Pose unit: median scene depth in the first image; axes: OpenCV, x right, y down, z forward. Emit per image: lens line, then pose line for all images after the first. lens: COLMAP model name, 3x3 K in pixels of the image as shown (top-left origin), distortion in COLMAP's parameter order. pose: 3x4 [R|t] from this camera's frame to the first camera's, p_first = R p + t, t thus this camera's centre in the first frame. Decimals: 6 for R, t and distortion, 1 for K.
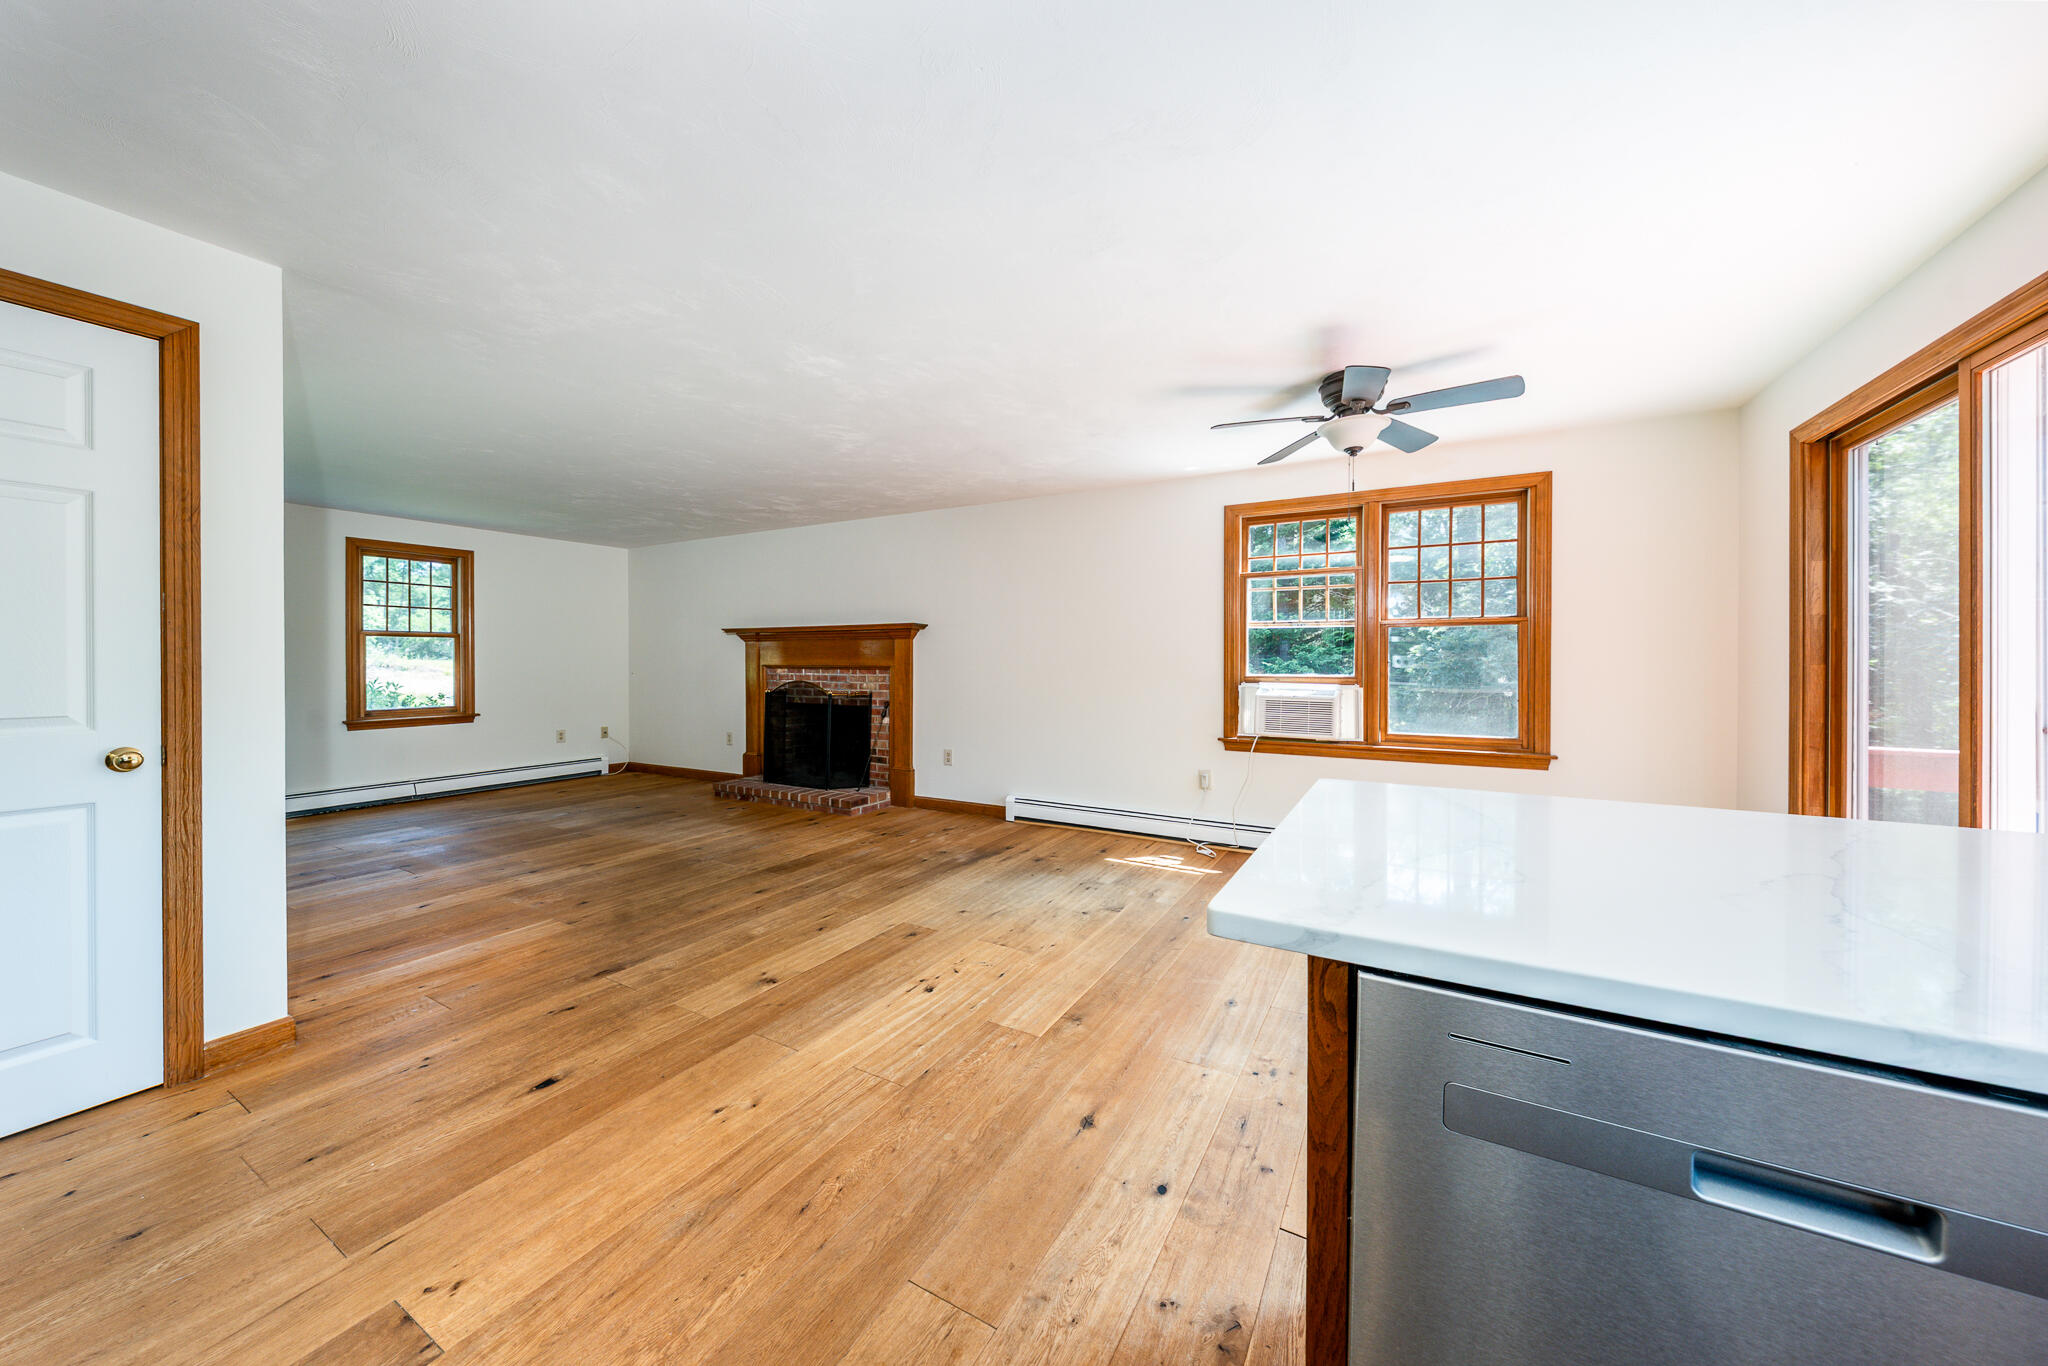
lens RADIAL K [[706.1, 0, 1022.2], [0, 706.1, 662.1], [0, 0, 1]] dist [-0.005411, -0.000004]
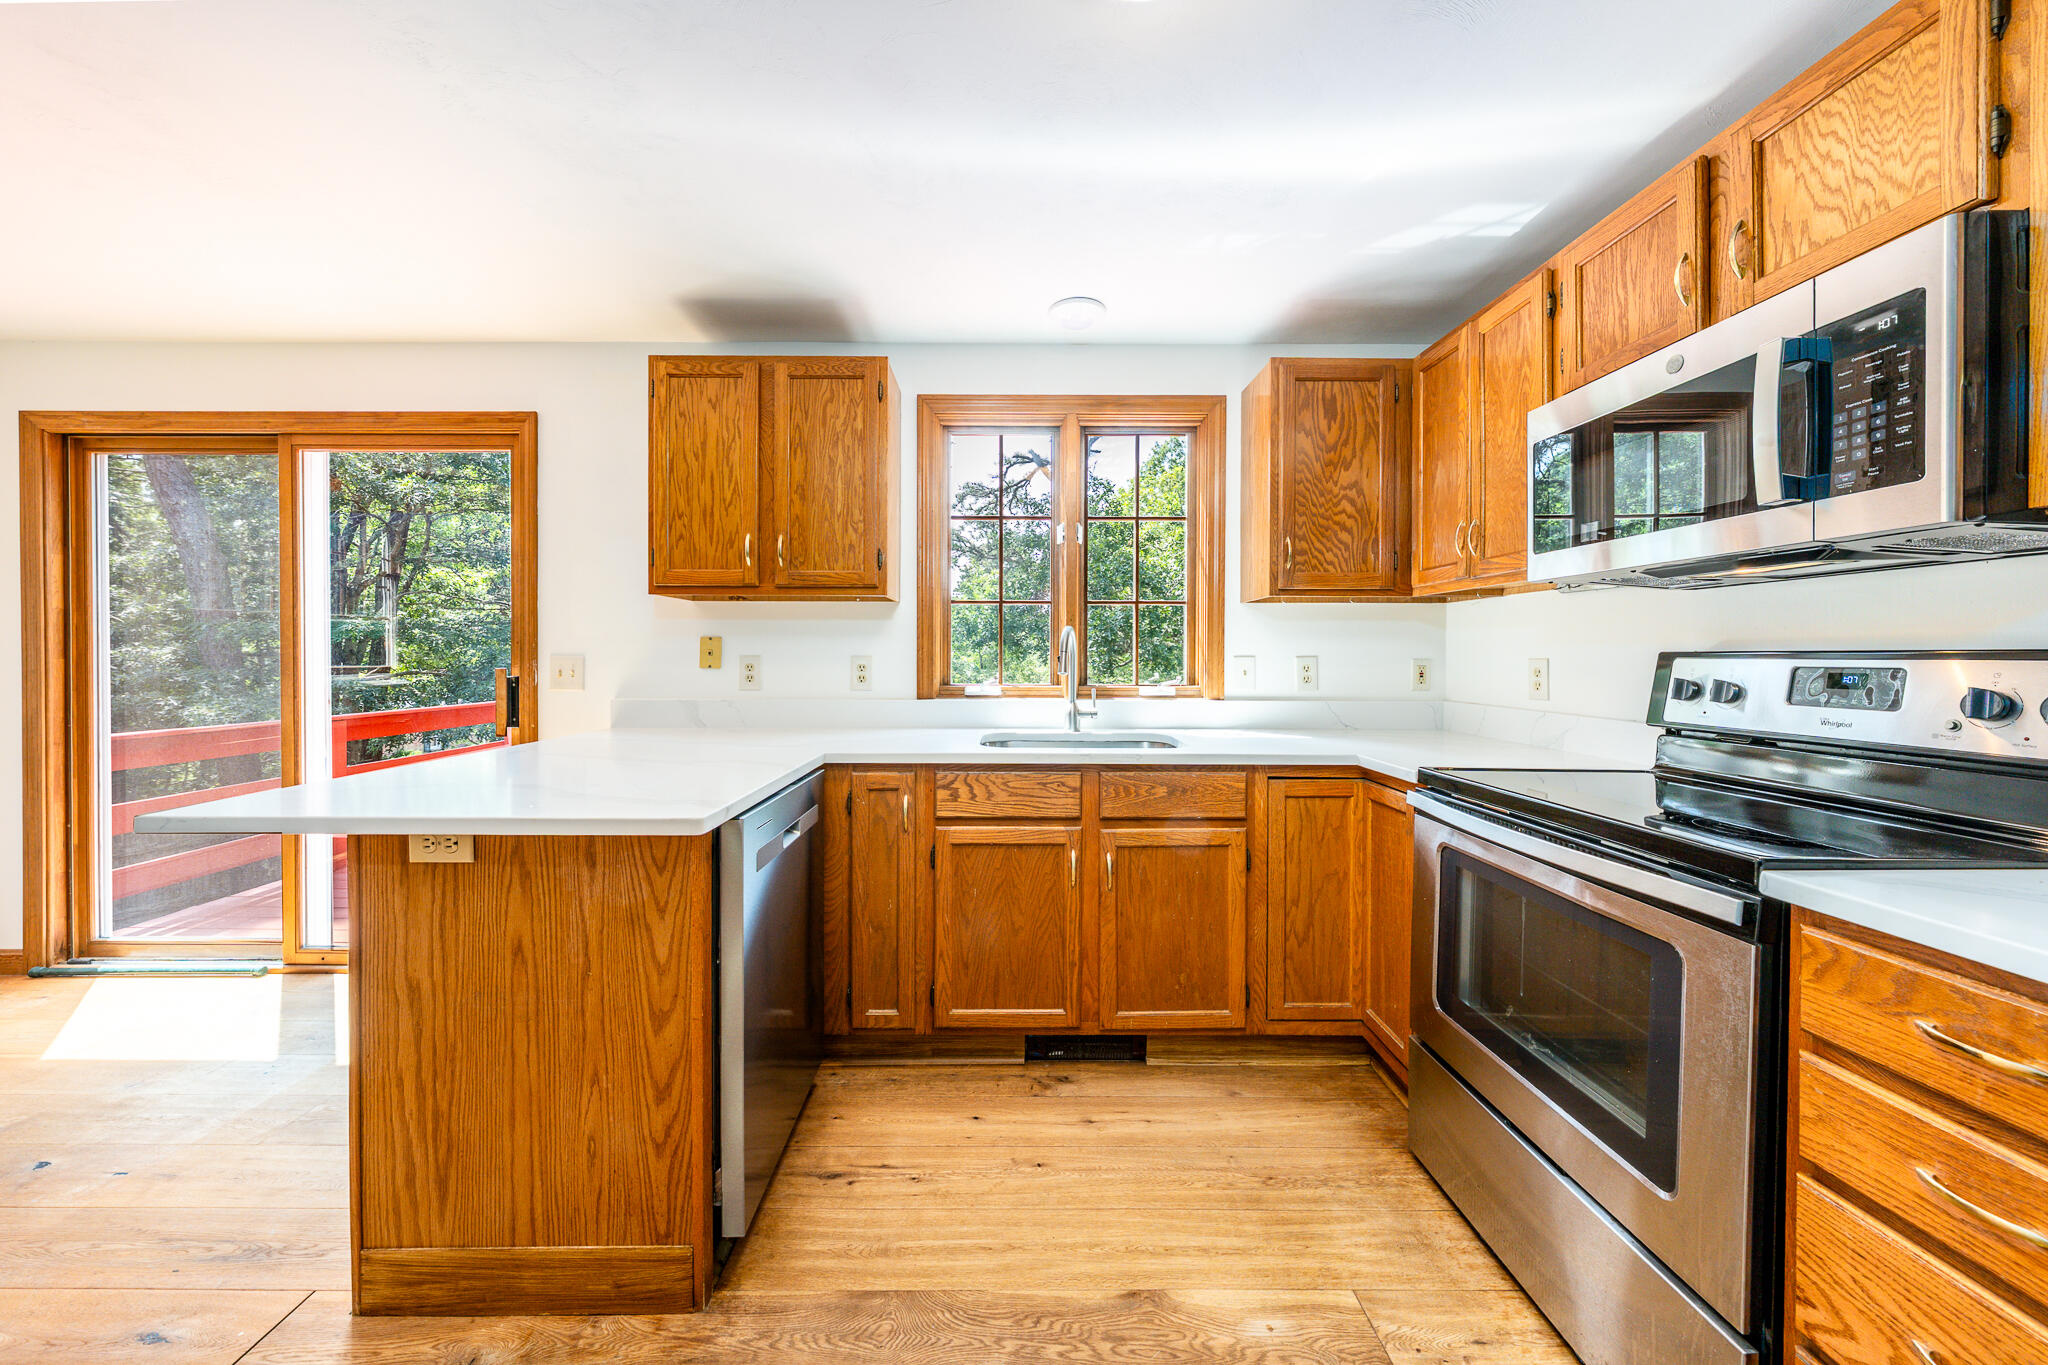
lens RADIAL K [[706.1, 0, 1007.8], [0, 706.1, 660.9], [0, 0, 1]] dist [-0.005411, -0.000004]
pose [[-0.496347, -0.006855, 0.868097, -0.395621], [0.004503, 0.999935, 0.010471, 0.003274], [-0.868112, 0.009106, -0.496284, 0.322309]]
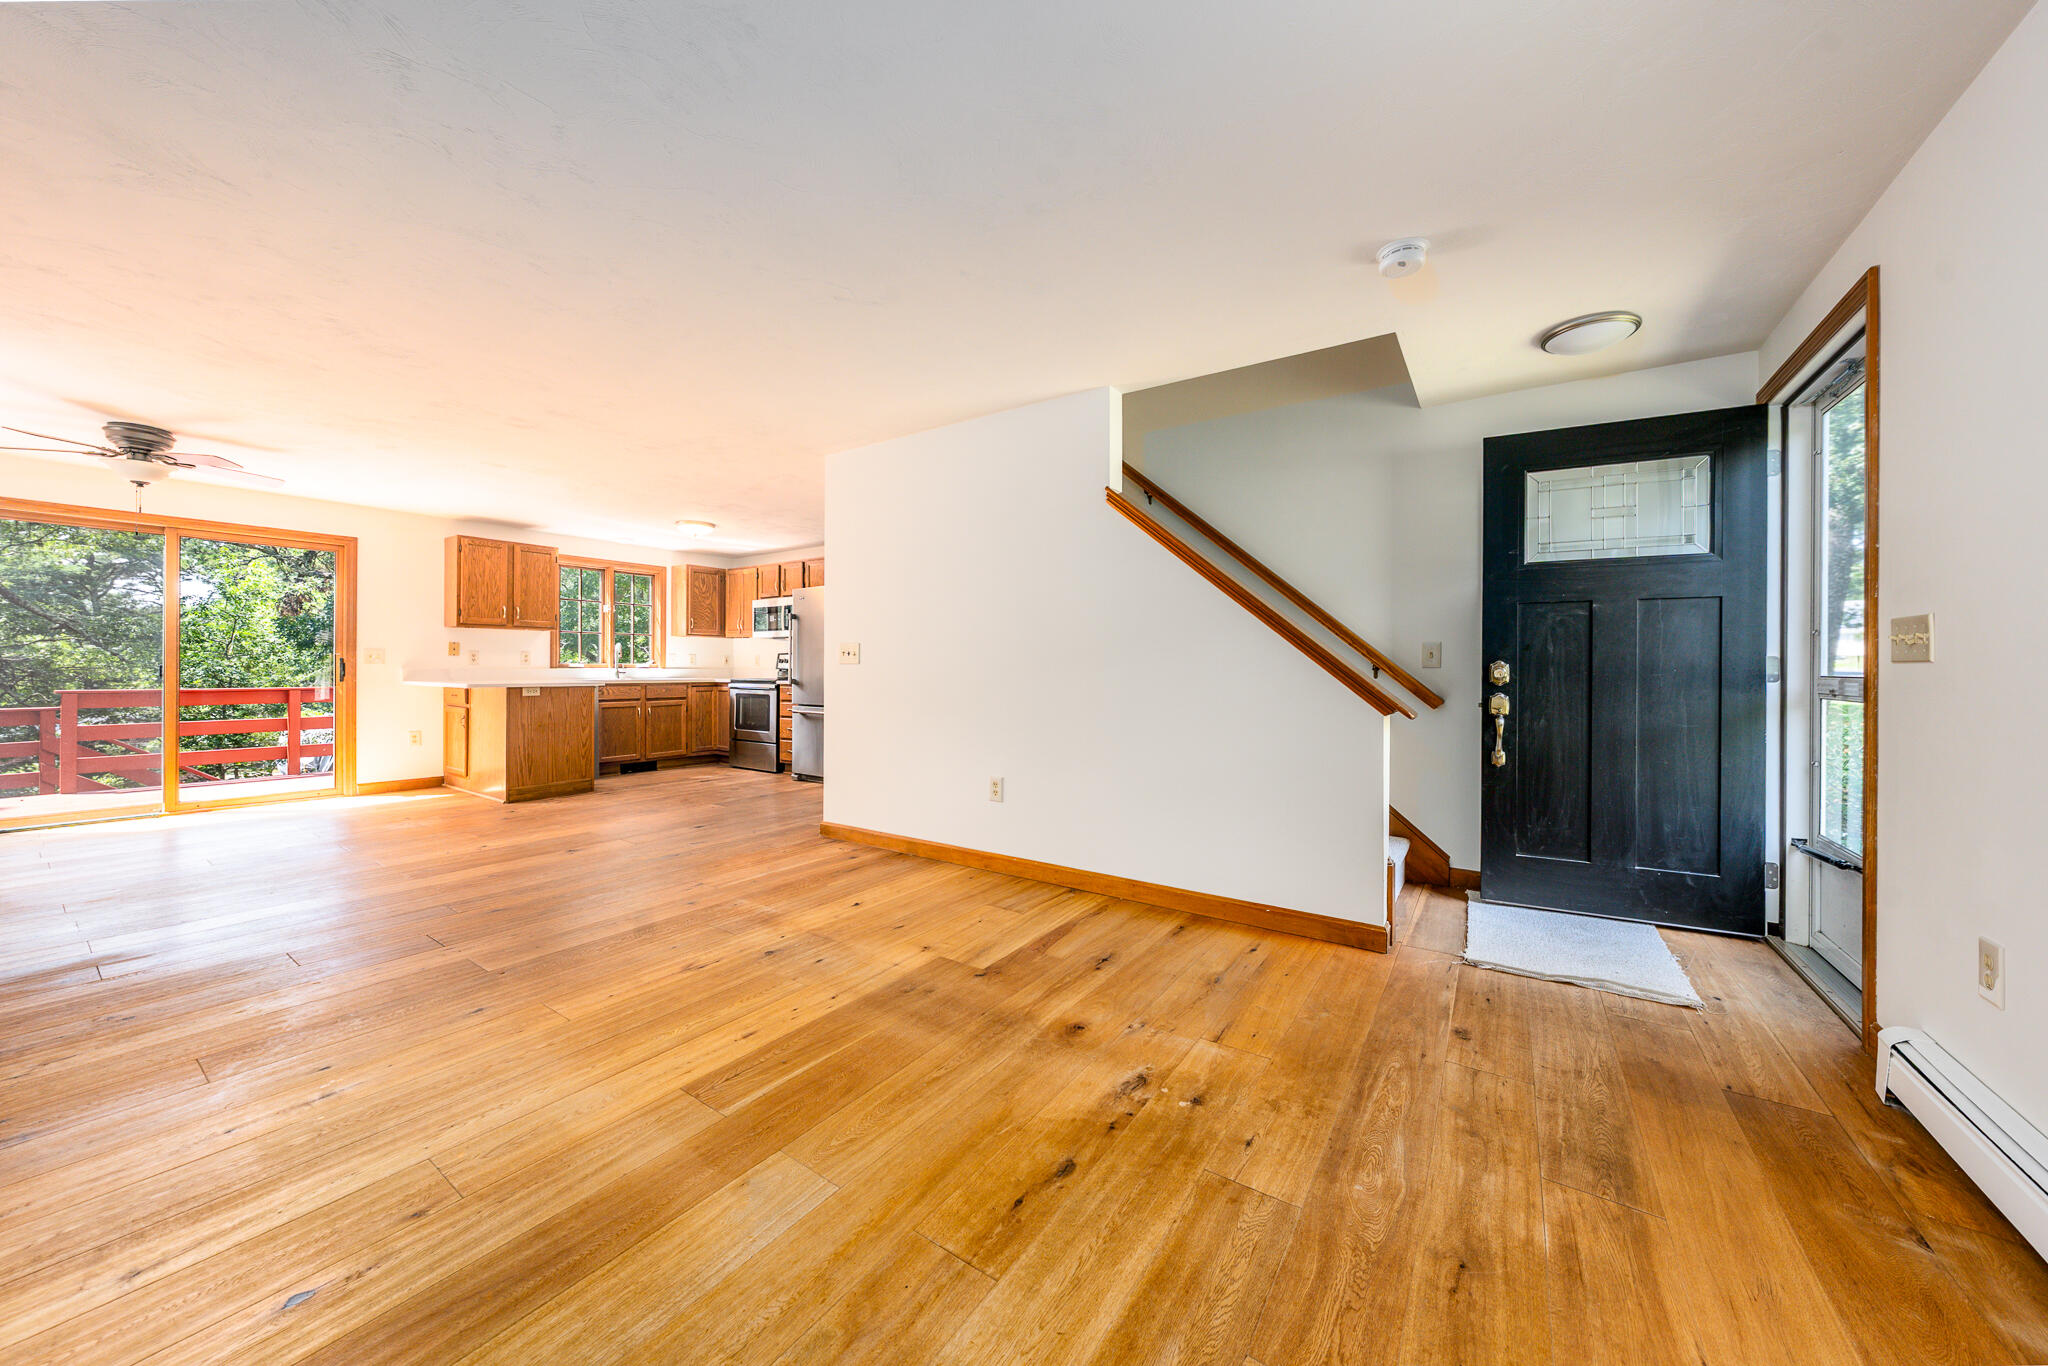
lens RADIAL K [[706.1, 0, 1039.9], [0, 706.1, 665.9], [0, 0, 1]] dist [-0.005411, -0.000004]
pose [[-0.998171, -0.002896, 0.060385, -1.402446], [-0.002578, 0.999982, 0.005336, 0.039098], [-0.060399, 0.005171, -0.998161, 2.366214]]
